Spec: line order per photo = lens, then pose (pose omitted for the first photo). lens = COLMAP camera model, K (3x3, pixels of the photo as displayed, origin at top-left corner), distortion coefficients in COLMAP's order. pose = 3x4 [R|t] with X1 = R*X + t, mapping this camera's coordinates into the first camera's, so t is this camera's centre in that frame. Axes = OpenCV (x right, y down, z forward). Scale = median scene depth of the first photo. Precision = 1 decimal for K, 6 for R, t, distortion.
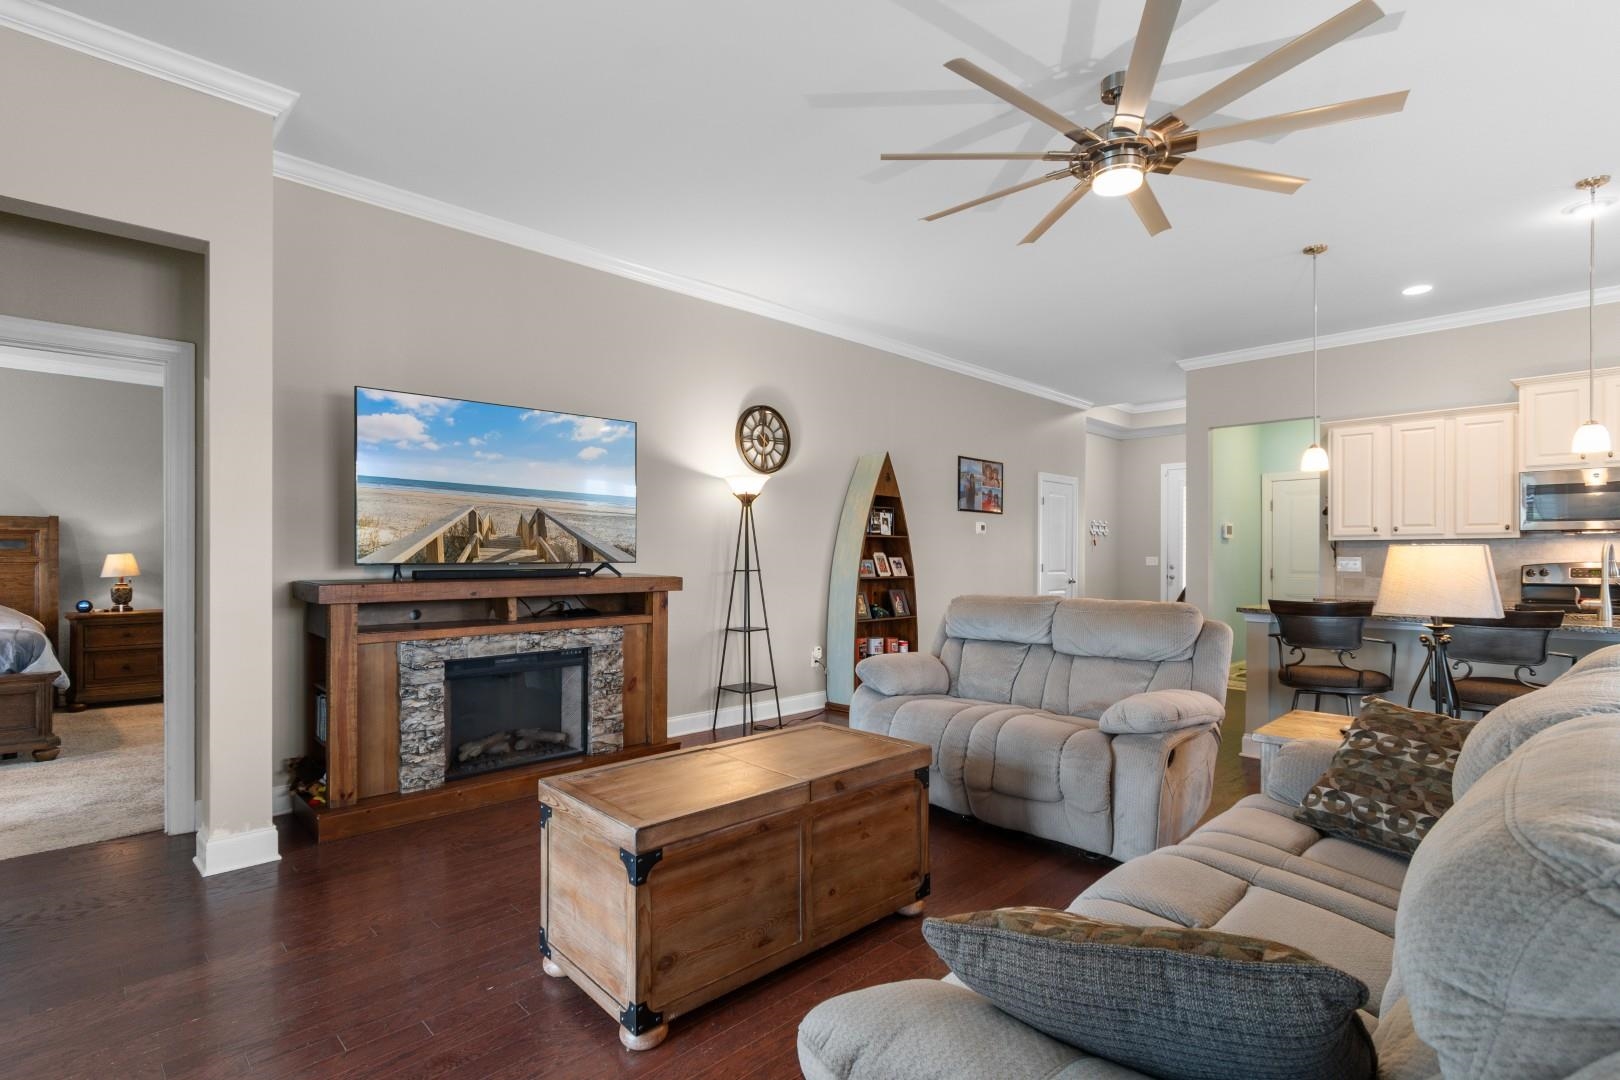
lens RADIAL K [[780.6, 0, 810.3], [0, 780.6, 559.1], [0, 0, 1]] dist [0.001172, 0.000166]
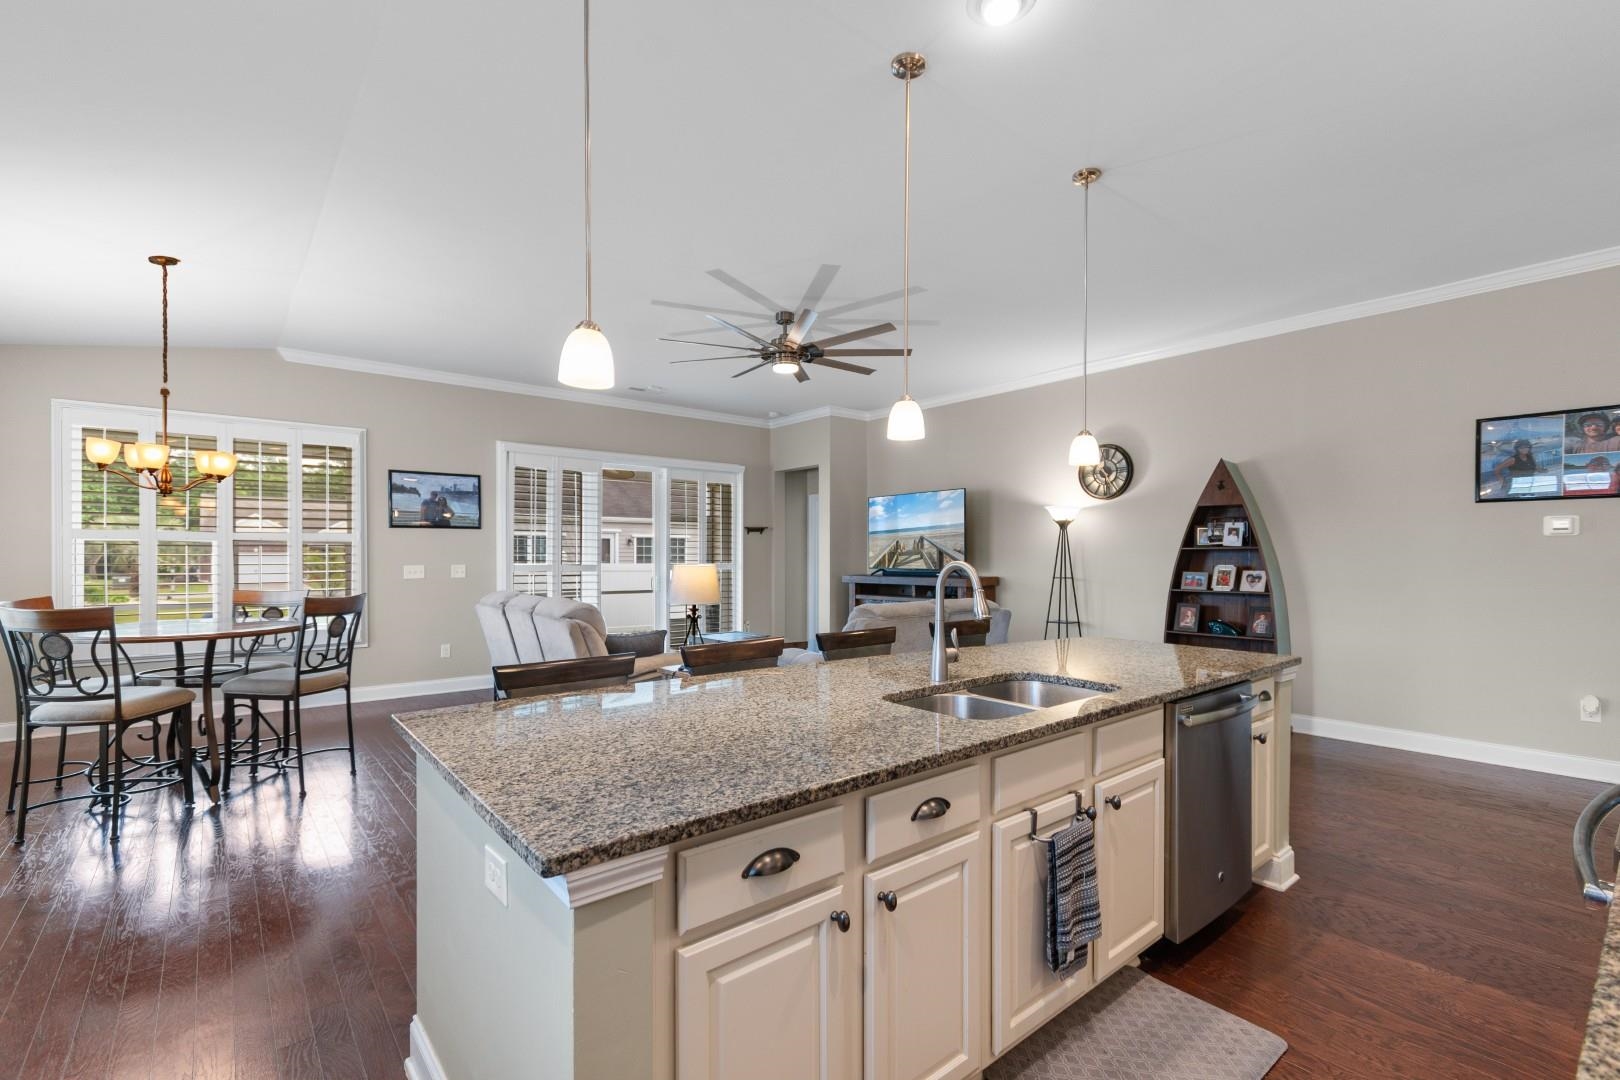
lens RADIAL K [[724.5, 0, 810.0], [0, 724.5, 560.1], [0, 0, 1]] dist [0.000998, -0.000377]
pose [[-0.089751, 0.003766, -0.995957, 1.122014], [-0.005153, 0.999978, 0.004245, -0.017352], [0.995951, 0.005513, -0.089729, 0.649870]]
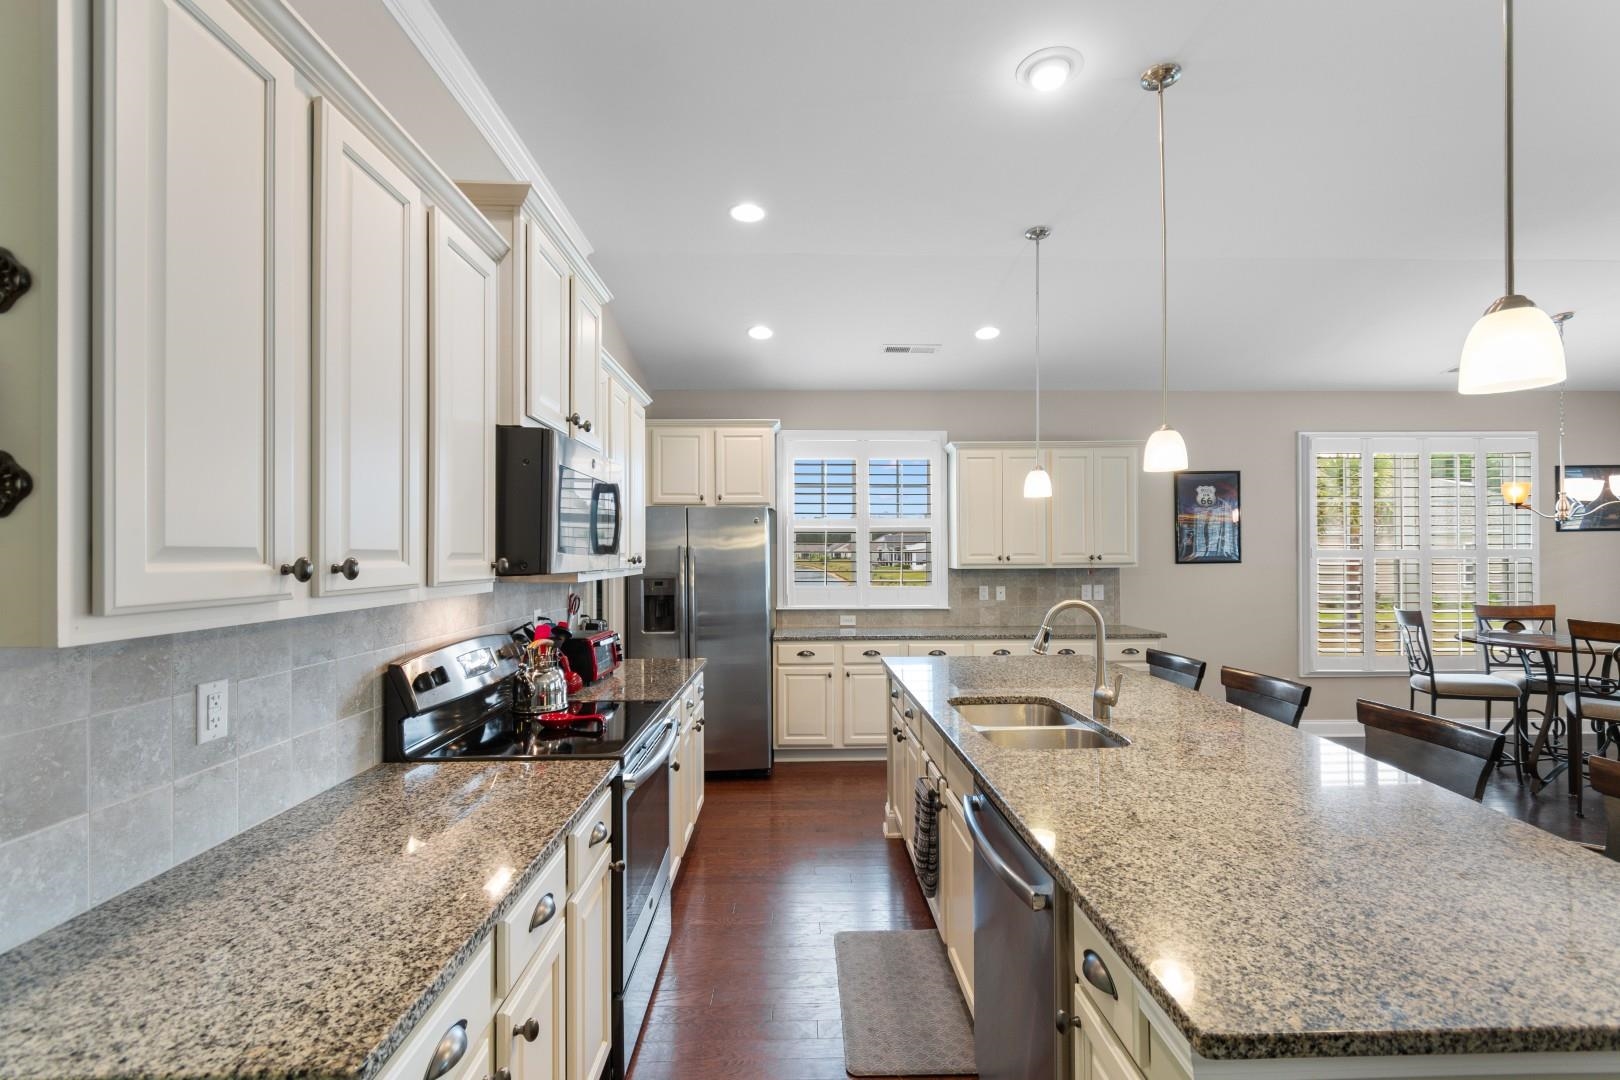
lens RADIAL K [[713.9, 0, 810.0], [0, 713.9, 540.0], [0, 0, 1]] dist [0.000228, -0.000492]
pose [[-0.724613, 0.014613, 0.689001, 0.533827], [0.004684, 0.999857, -0.016280, -0.045109], [-0.689140, -0.008569, -0.724578, 1.112051]]
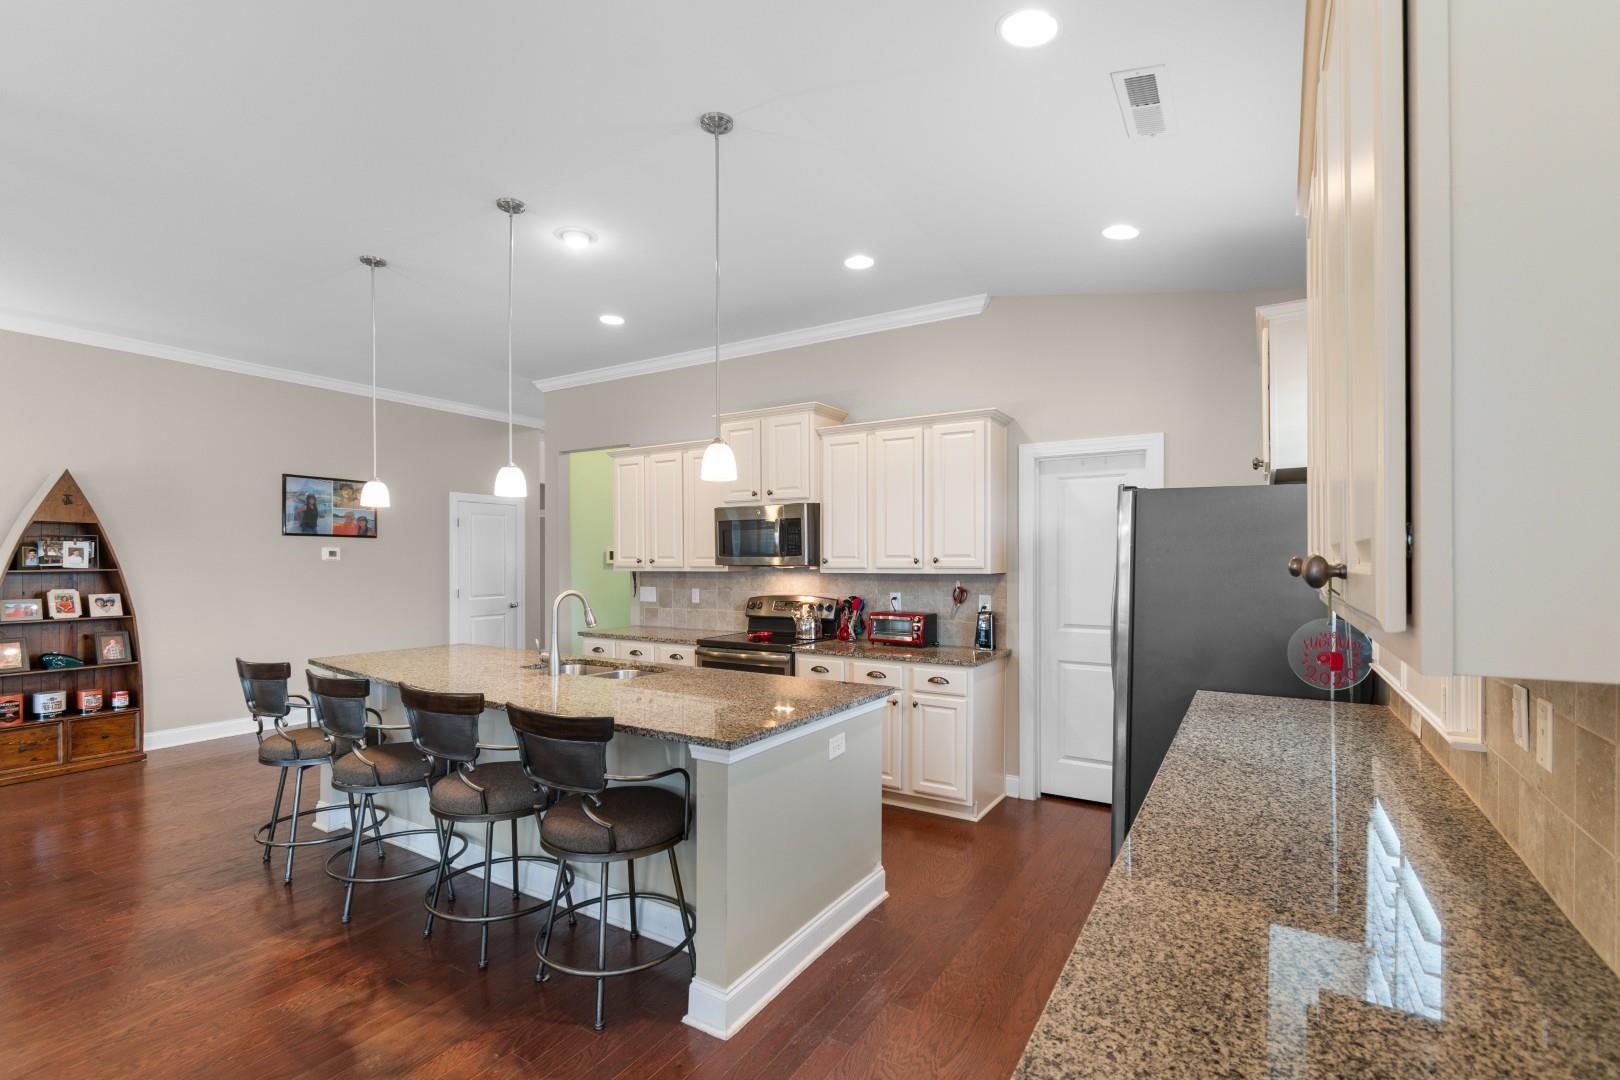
lens RADIAL K [[735.1, 0, 816.4], [0, 735.1, 561.8], [0, 0, 1]] dist [0.000559, -0.000203]
pose [[0.971217, -0.004388, 0.238155, 0.766951], [0.004446, 0.999990, 0.000294, -0.038597], [-0.238154, 0.000773, 0.971227, 0.047364]]
